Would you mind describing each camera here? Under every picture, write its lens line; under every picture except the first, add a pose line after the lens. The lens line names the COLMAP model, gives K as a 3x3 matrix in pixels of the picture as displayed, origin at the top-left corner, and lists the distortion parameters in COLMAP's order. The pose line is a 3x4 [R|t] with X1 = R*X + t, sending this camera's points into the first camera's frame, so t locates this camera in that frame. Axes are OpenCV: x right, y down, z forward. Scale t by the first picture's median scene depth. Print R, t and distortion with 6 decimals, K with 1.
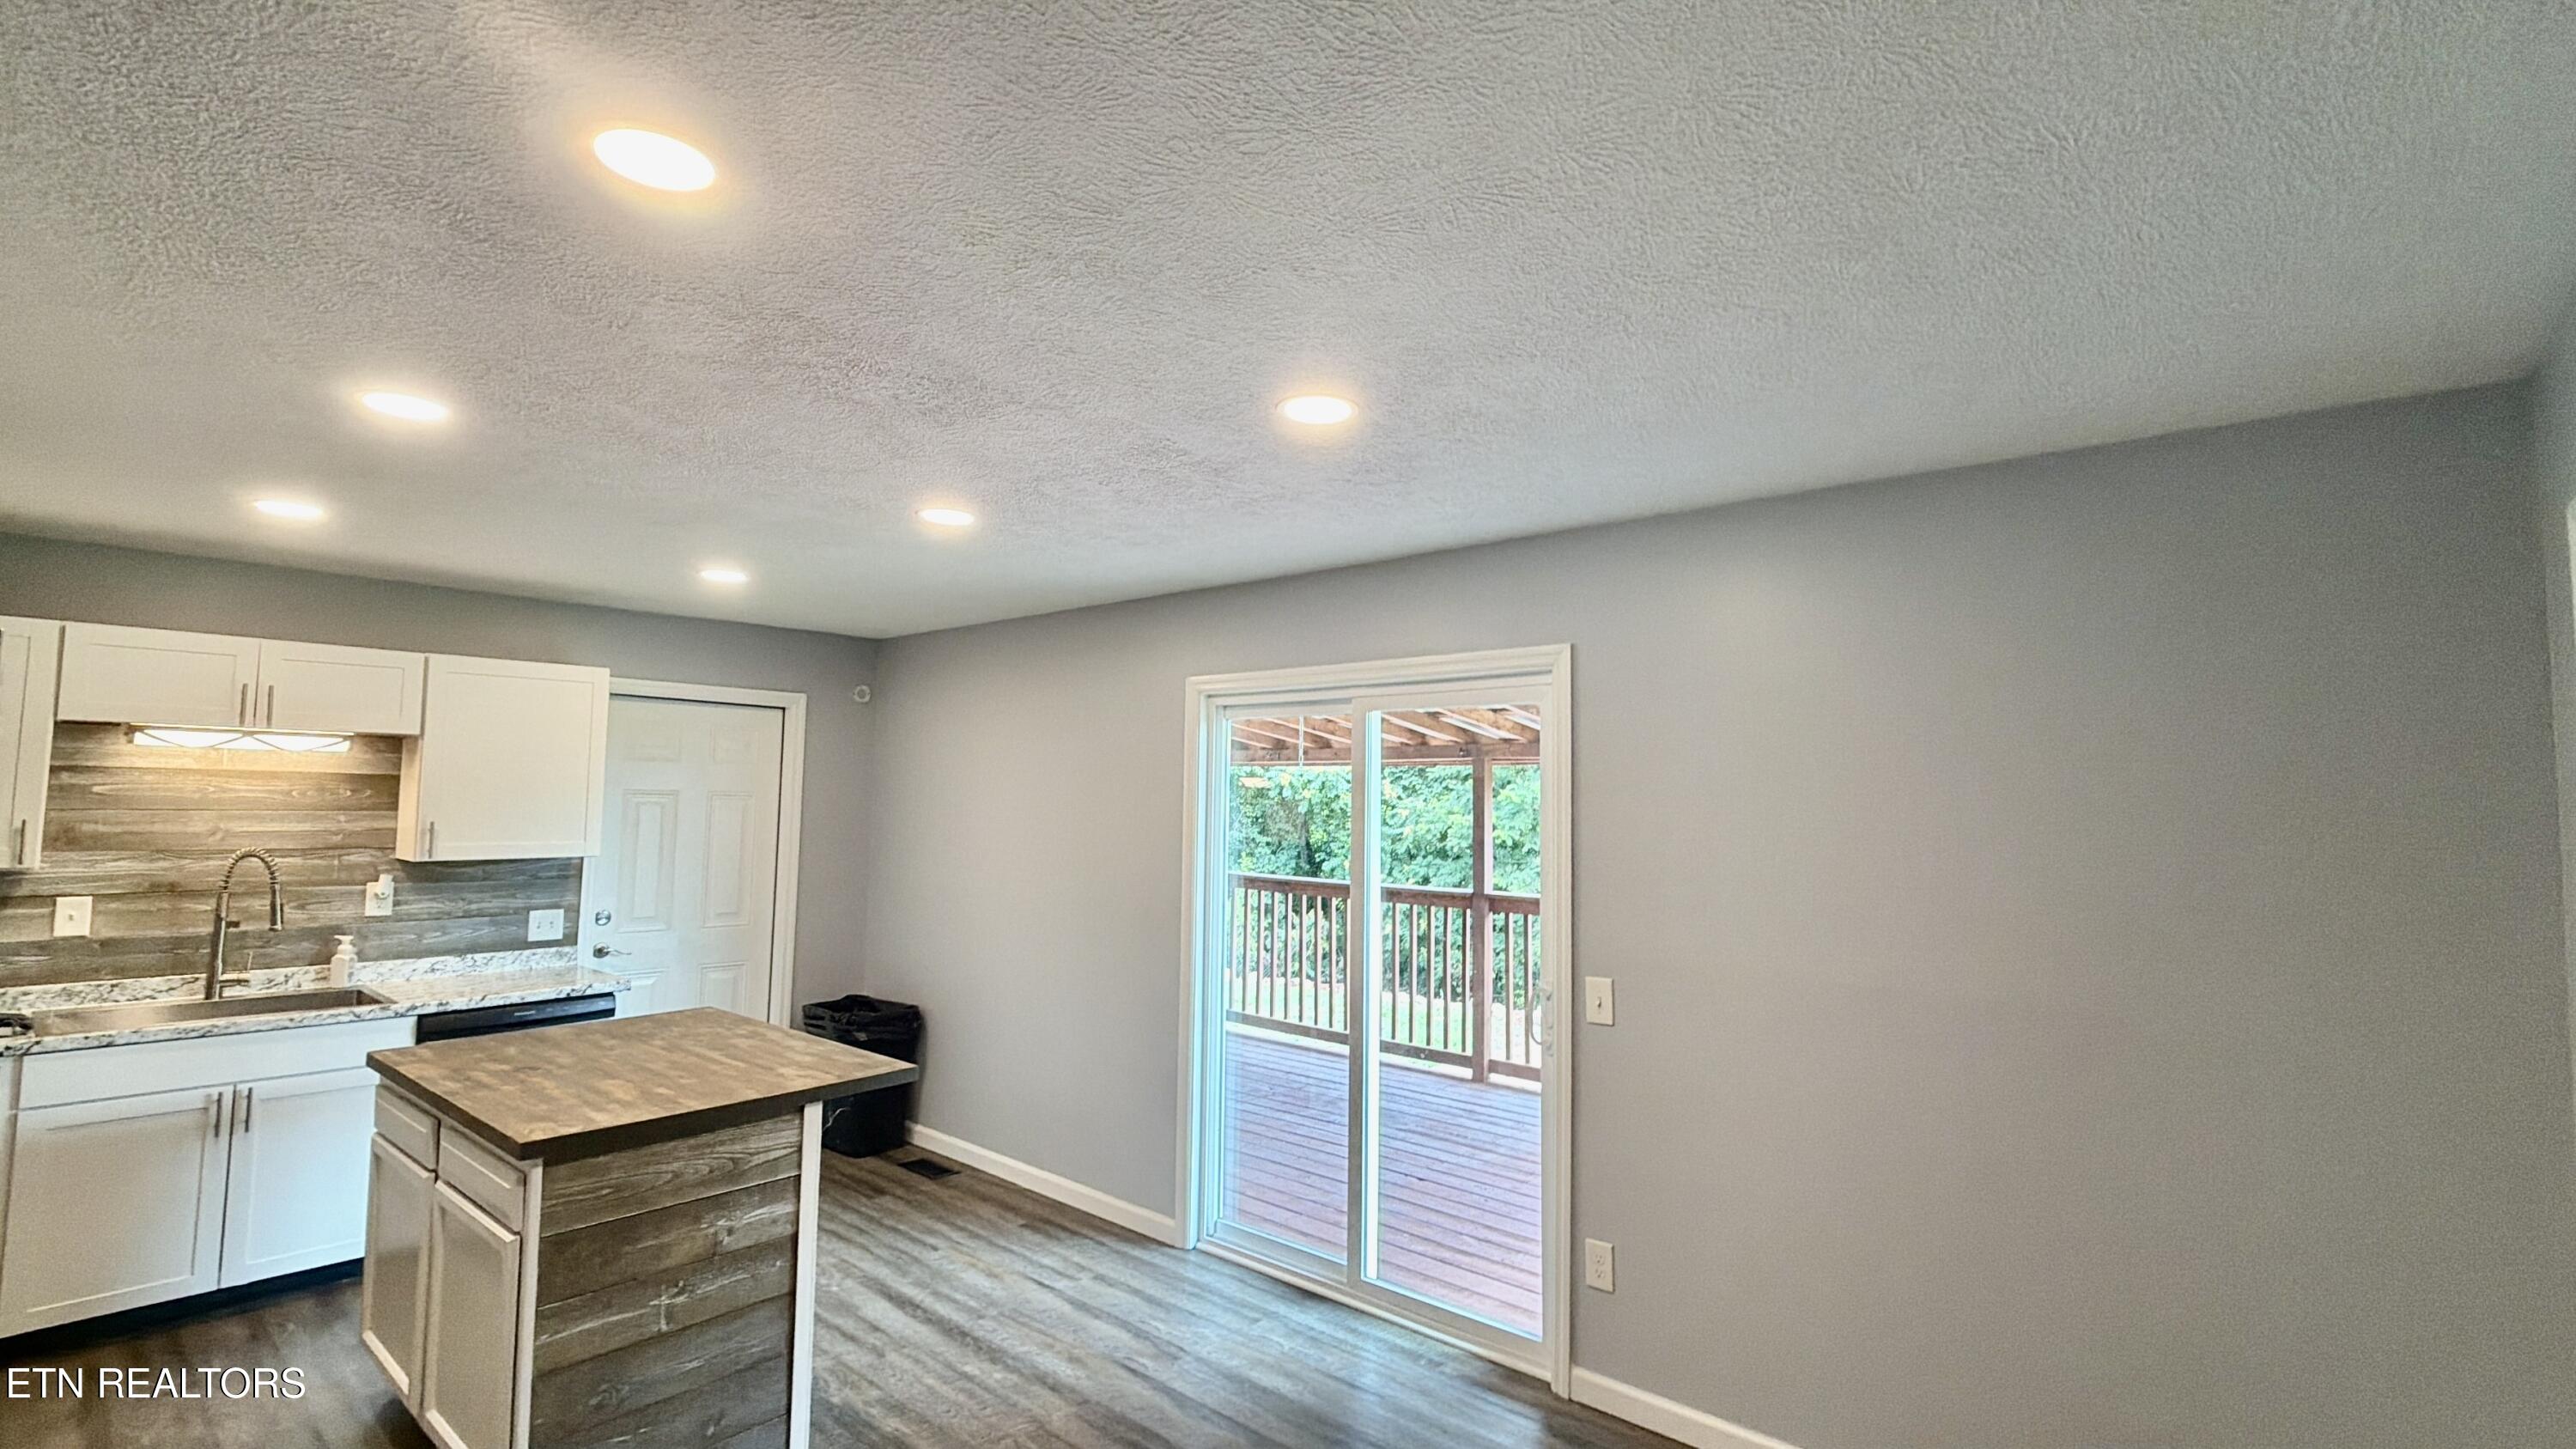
lens RADIAL K [[1158.5, 0, 1288.0], [0, 1158.5, 724.5], [0, 0, 1]] dist [0.001429, 0.000100]
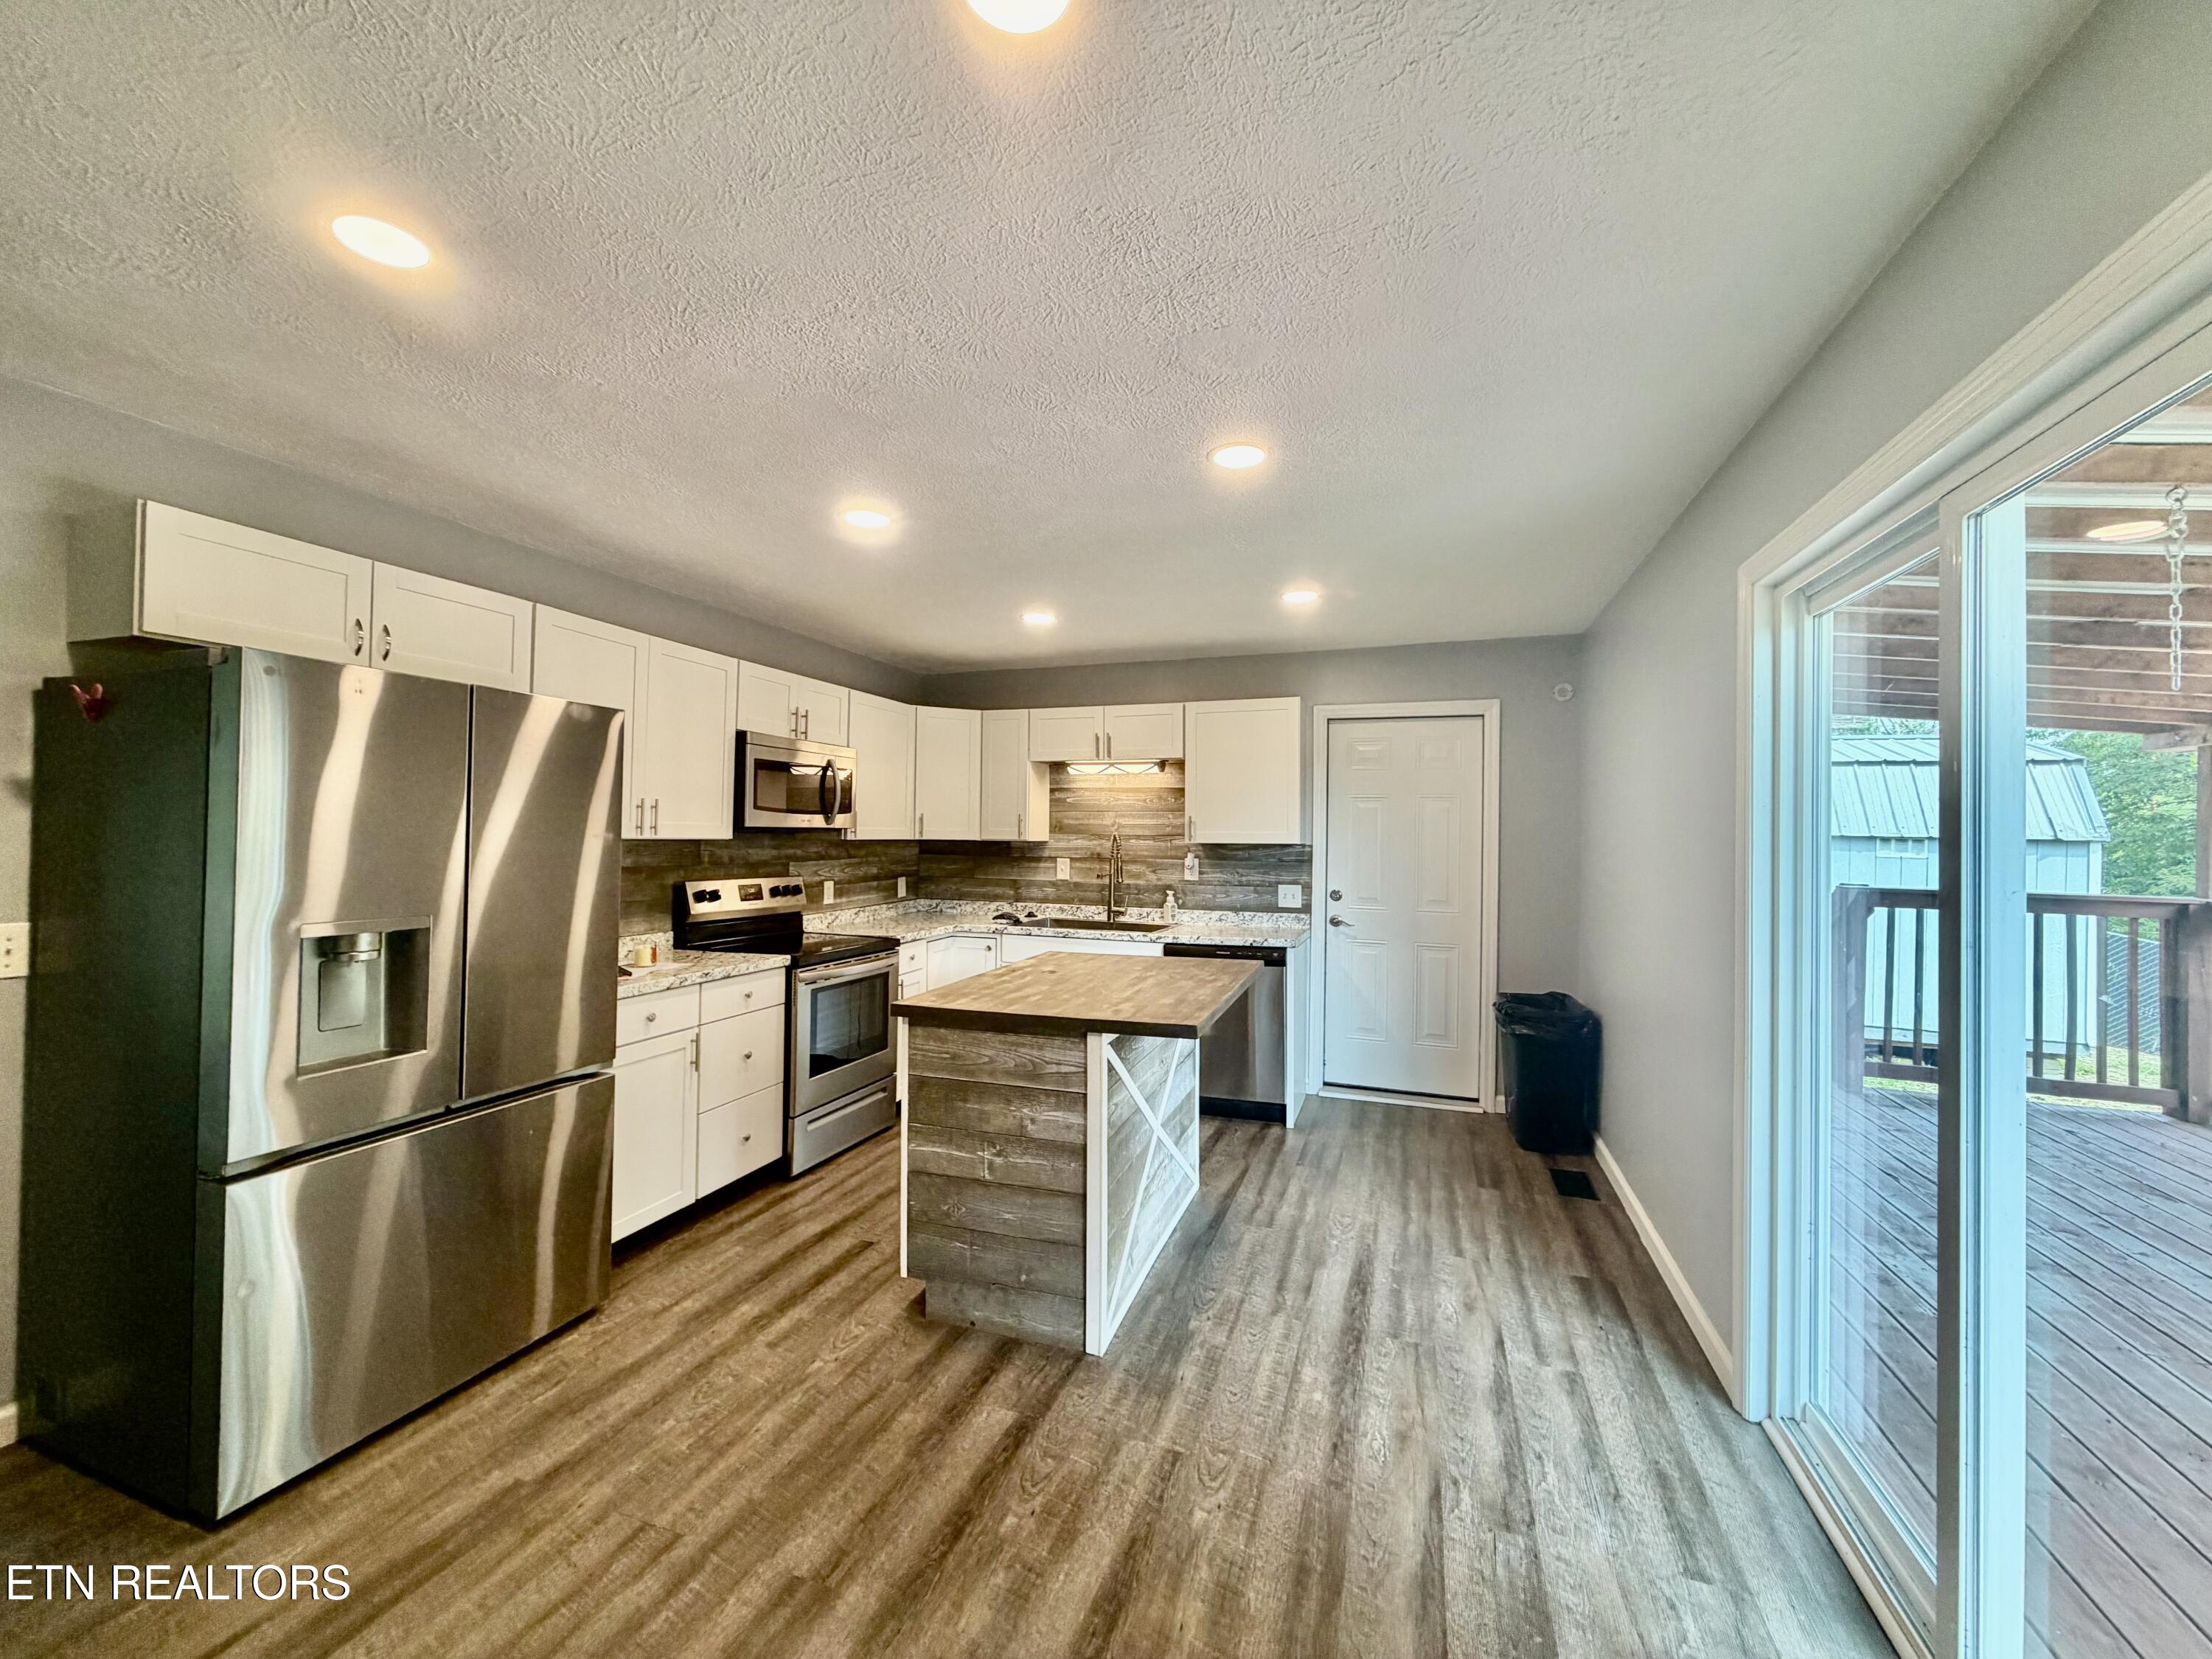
lens RADIAL K [[877.3, 0, 1099.4], [0, 877.3, 825.8], [0, 0, 1]] dist [-0.000509, 0.000205]
pose [[0.365415, -0.020954, -0.930609, 0.266544], [0.058571, 0.998283, 0.000520, 0.092879], [0.929000, -0.054697, 0.366014, 0.508938]]
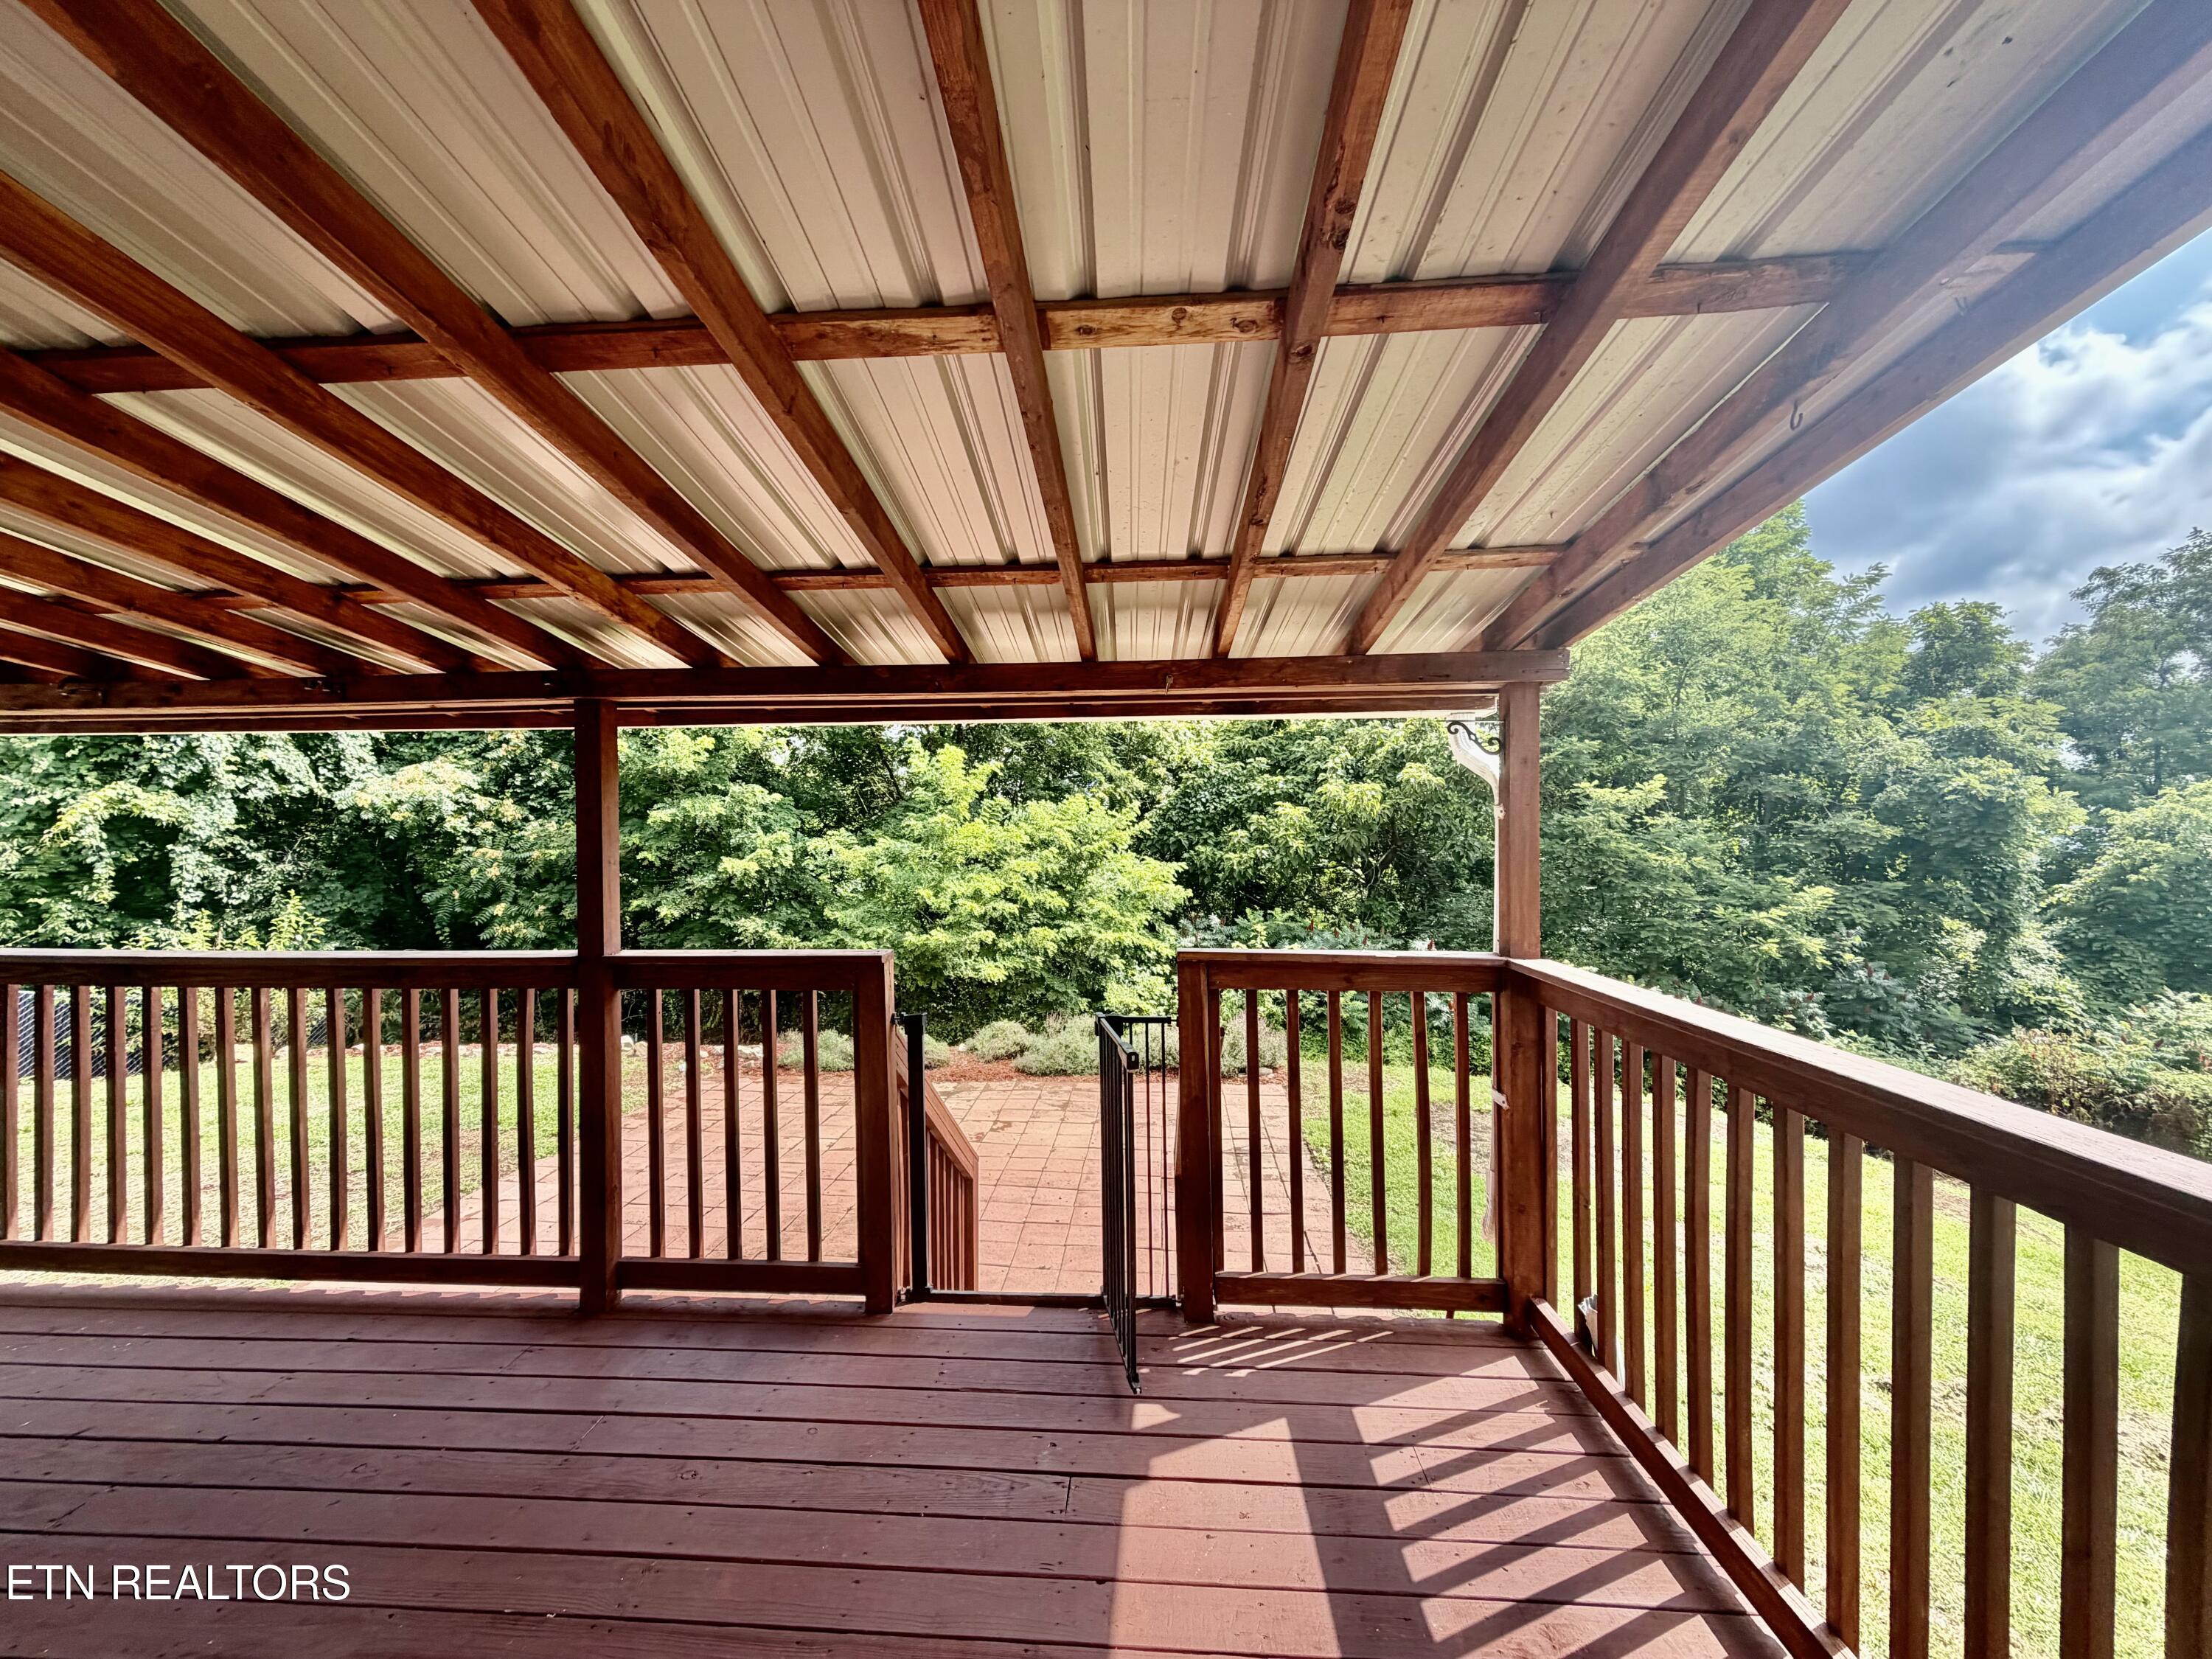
lens RADIAL K [[876.9, 0, 1099.8], [0, 876.9, 825.5], [0, 0, 1]] dist [-0.000484, 0.000184]
pose [[0.791295, -0.022742, 0.611011, 0.184736], [-0.017809, 0.998027, 0.060211, 0.101915], [-0.611175, -0.058526, 0.789329, 0.960697]]
